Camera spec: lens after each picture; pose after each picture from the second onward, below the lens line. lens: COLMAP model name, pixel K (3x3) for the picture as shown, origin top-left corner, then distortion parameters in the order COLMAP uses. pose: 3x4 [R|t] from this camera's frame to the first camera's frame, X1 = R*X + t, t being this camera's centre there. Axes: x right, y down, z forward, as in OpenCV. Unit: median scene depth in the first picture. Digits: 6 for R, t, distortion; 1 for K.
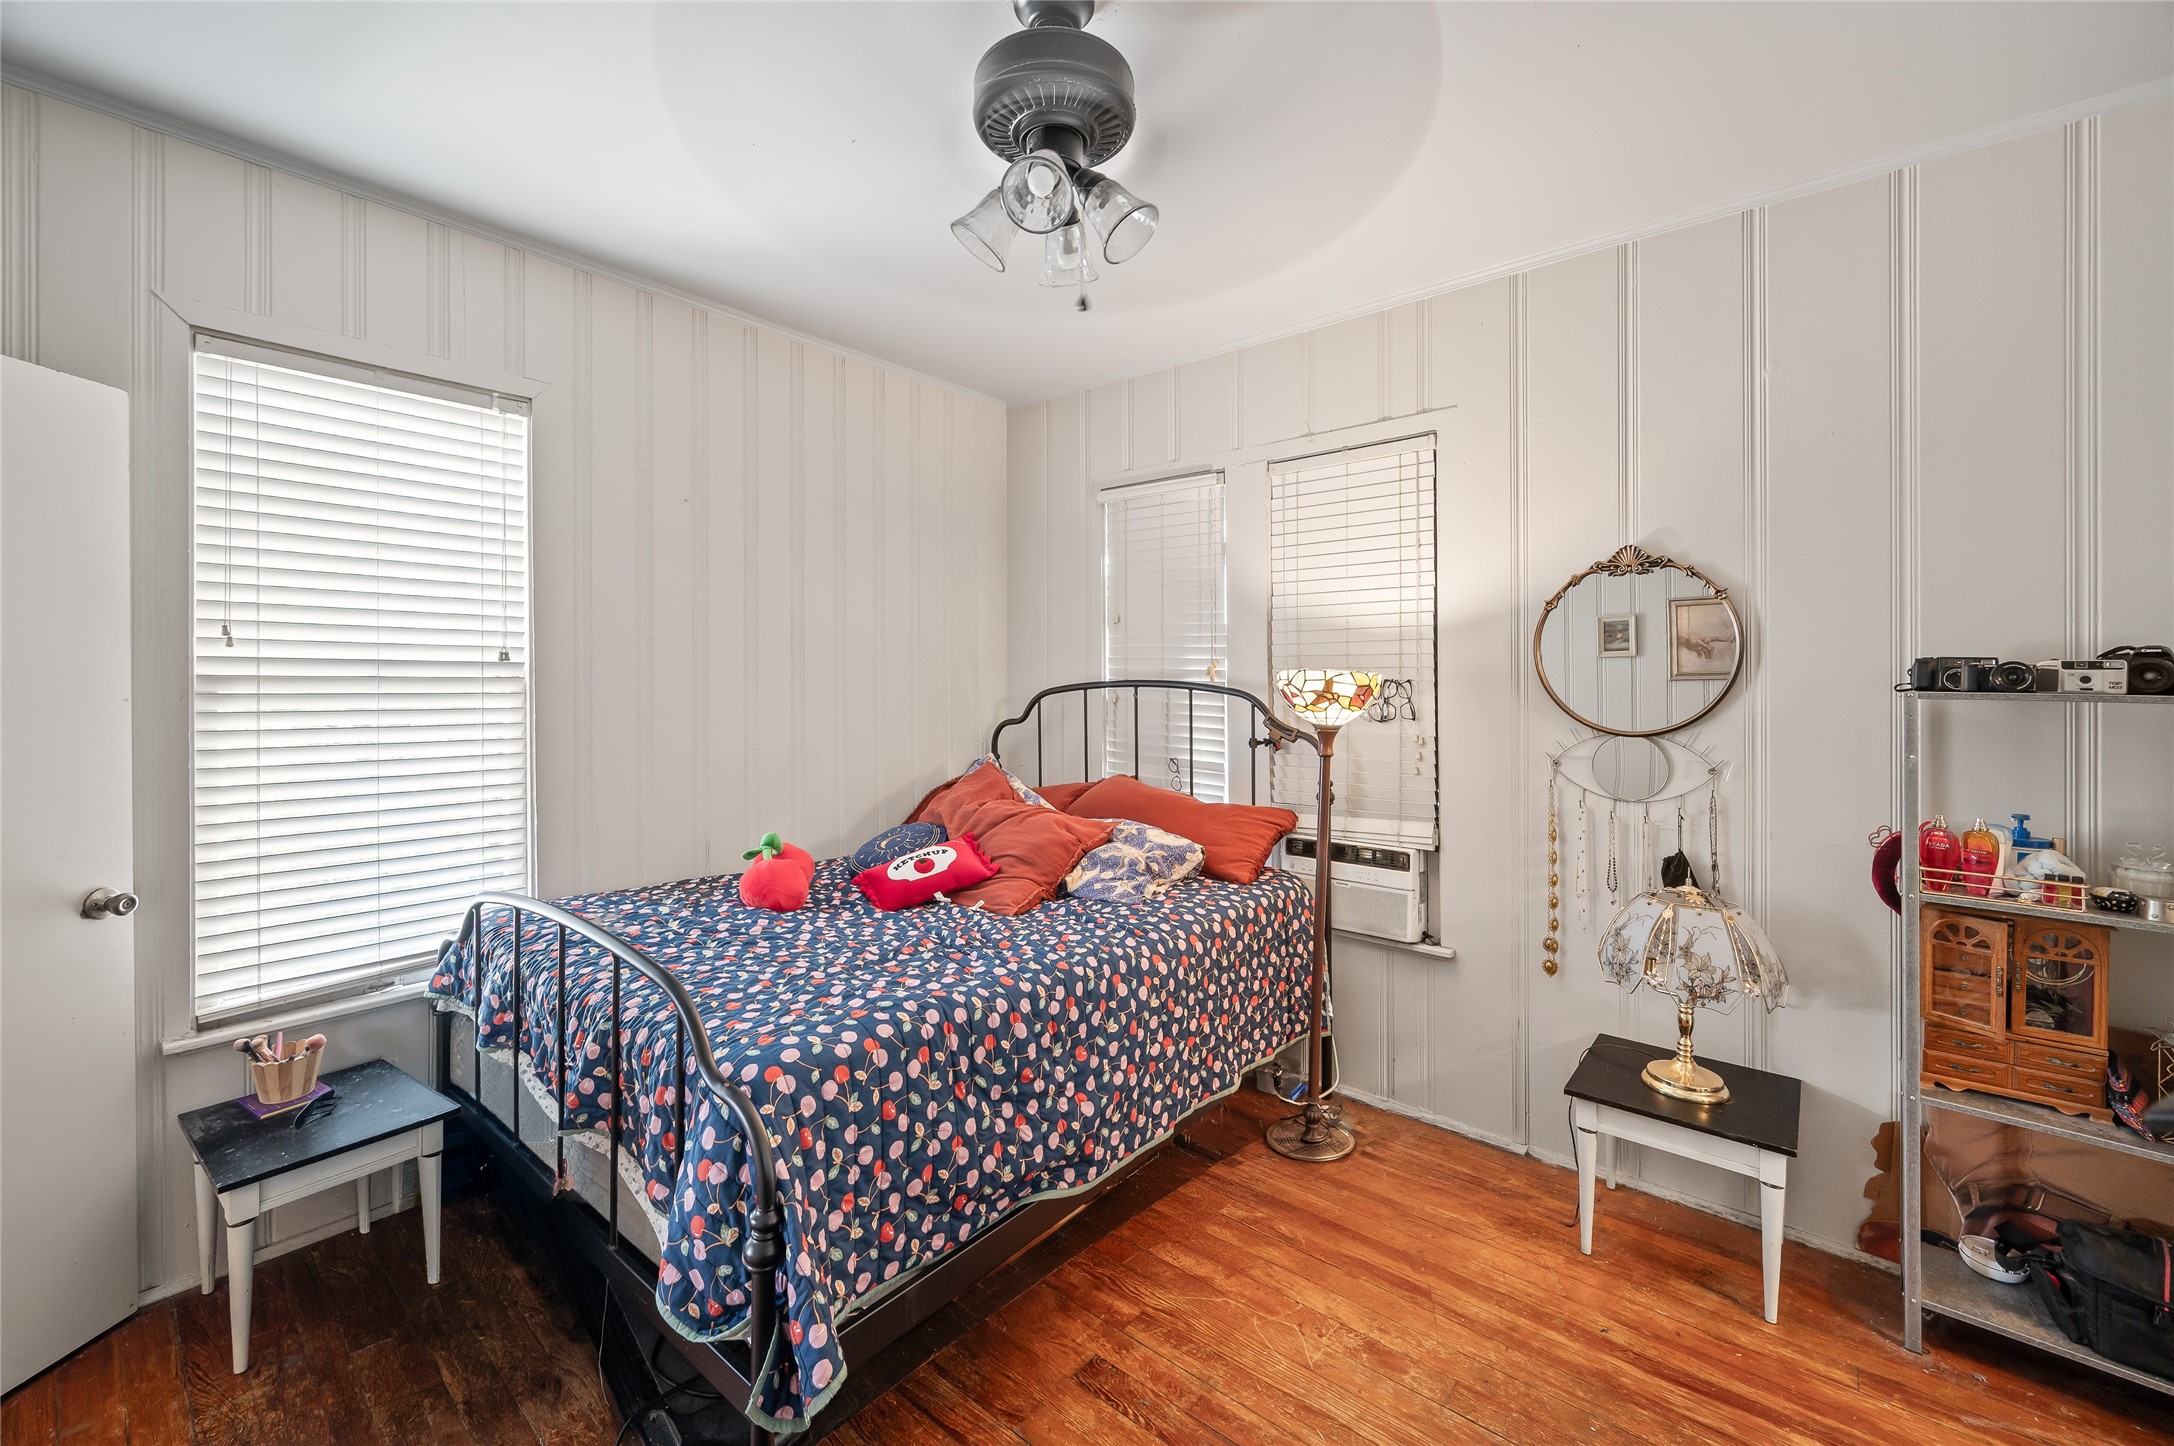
lens RADIAL K [[877.7, 0, 1118.8], [0, 877.7, 677.7], [0, 0, 1]] dist [-0.000746, 0.000322]
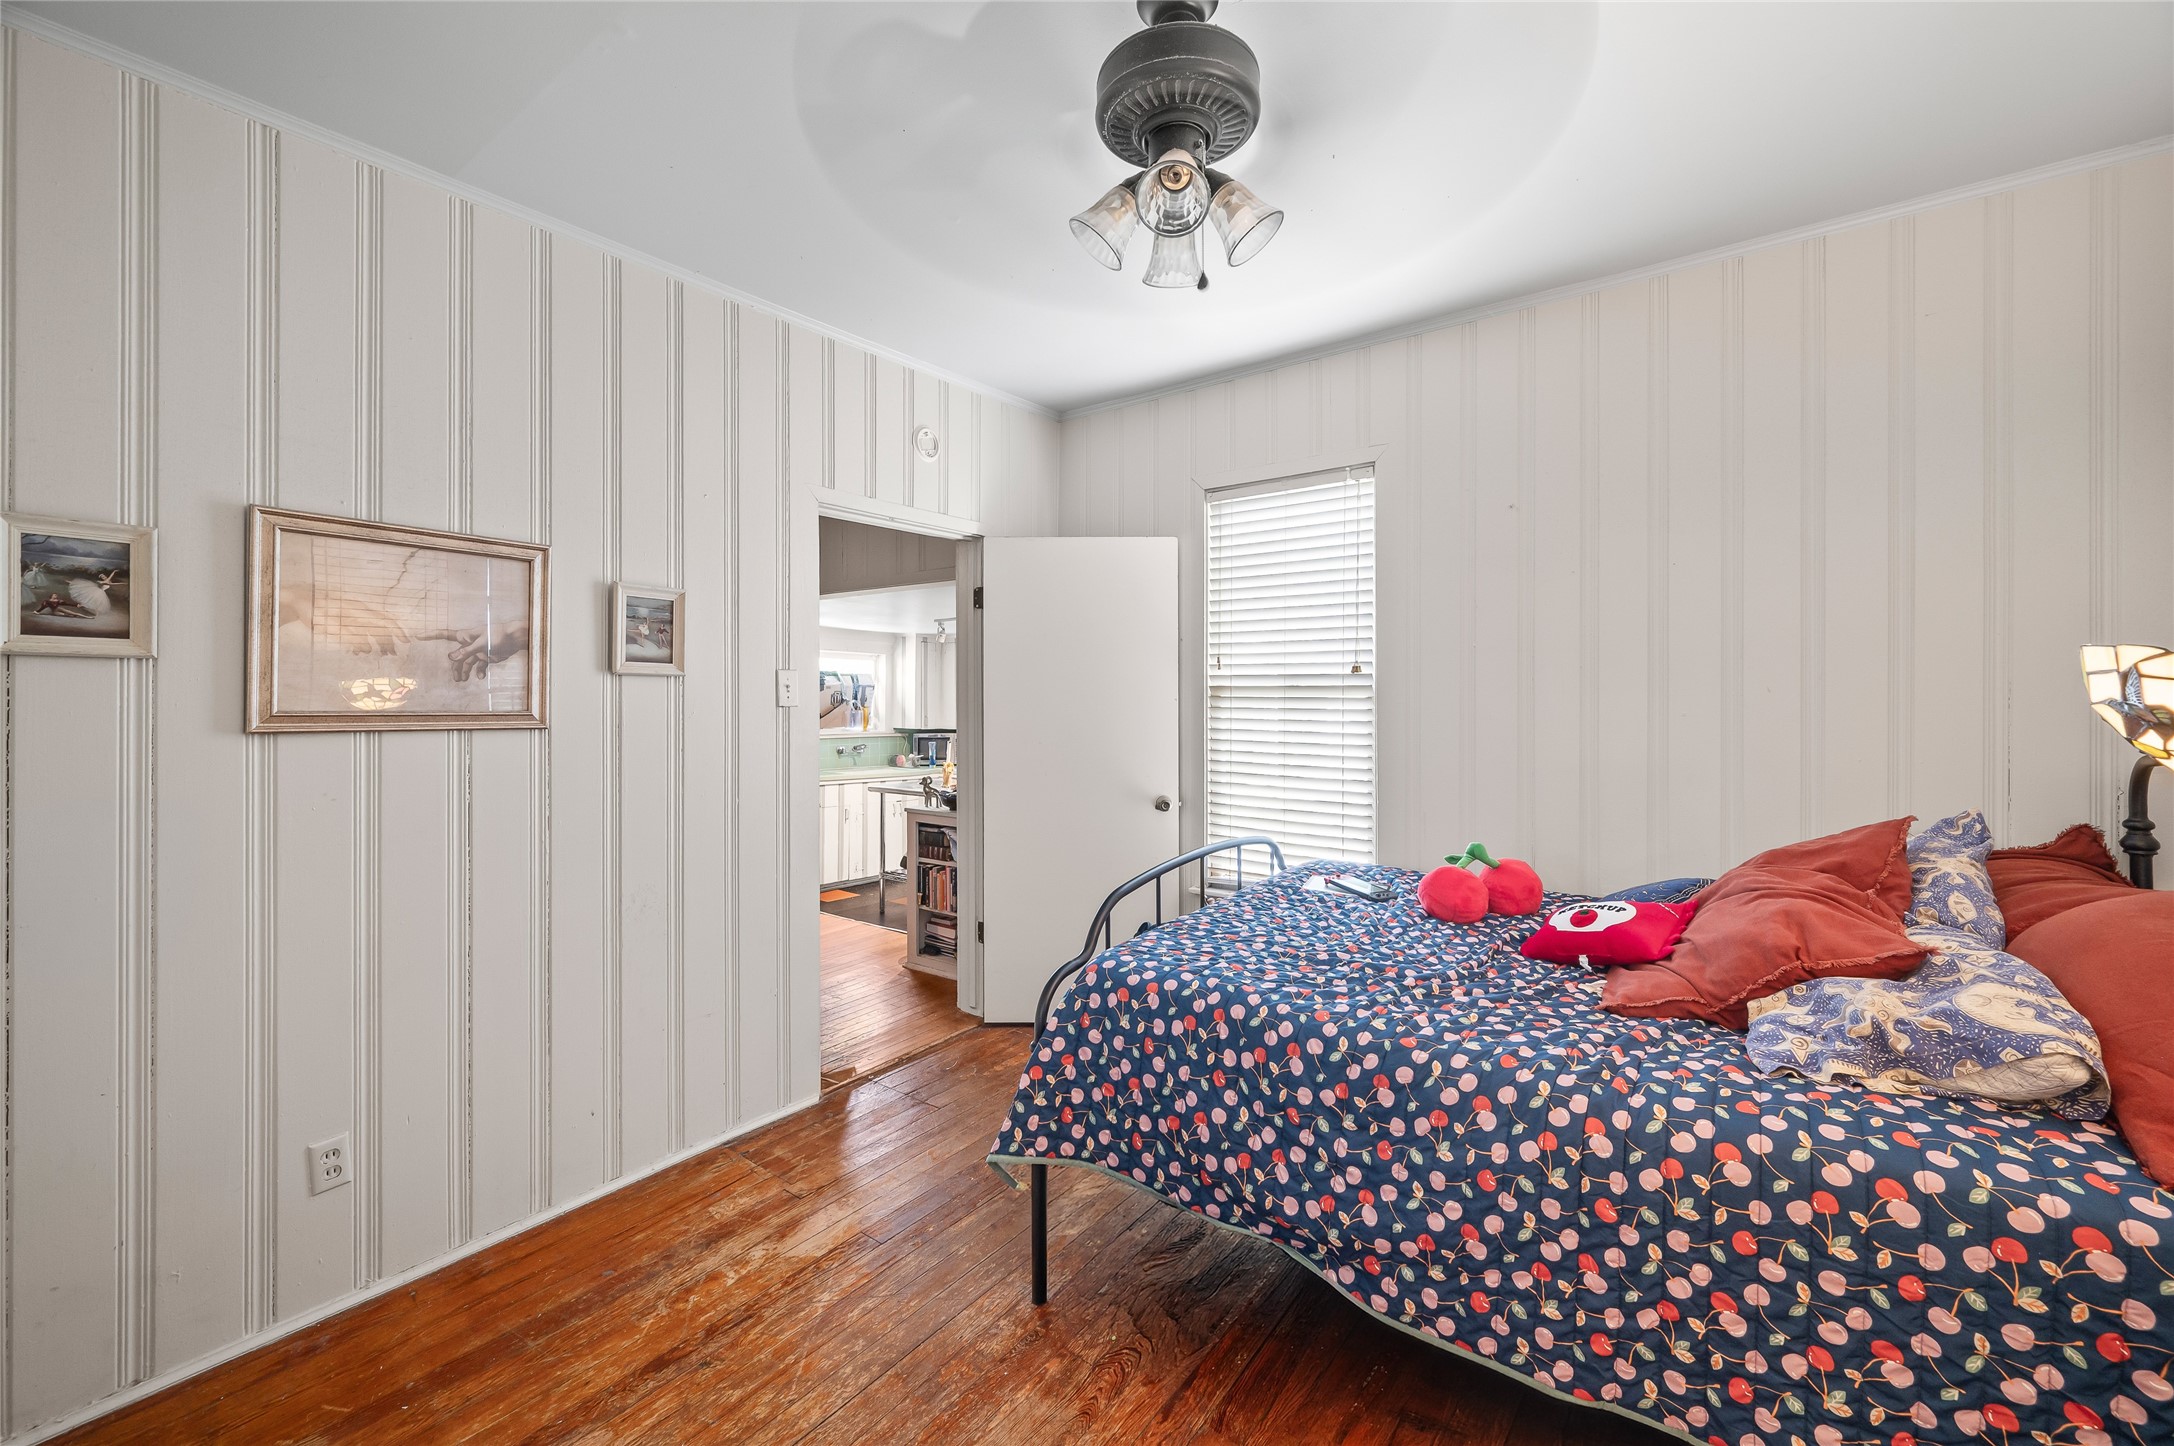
lens RADIAL K [[877.7, 0, 1087.1], [0, 877.7, 713.9], [0, 0, 1]] dist [-0.000746, 0.000322]
pose [[0.038865, 0.020617, -0.999032, 0.660341], [0.005119, 0.999770, 0.020831, 0.013851], [0.999231, -0.005923, 0.038750, 0.632799]]
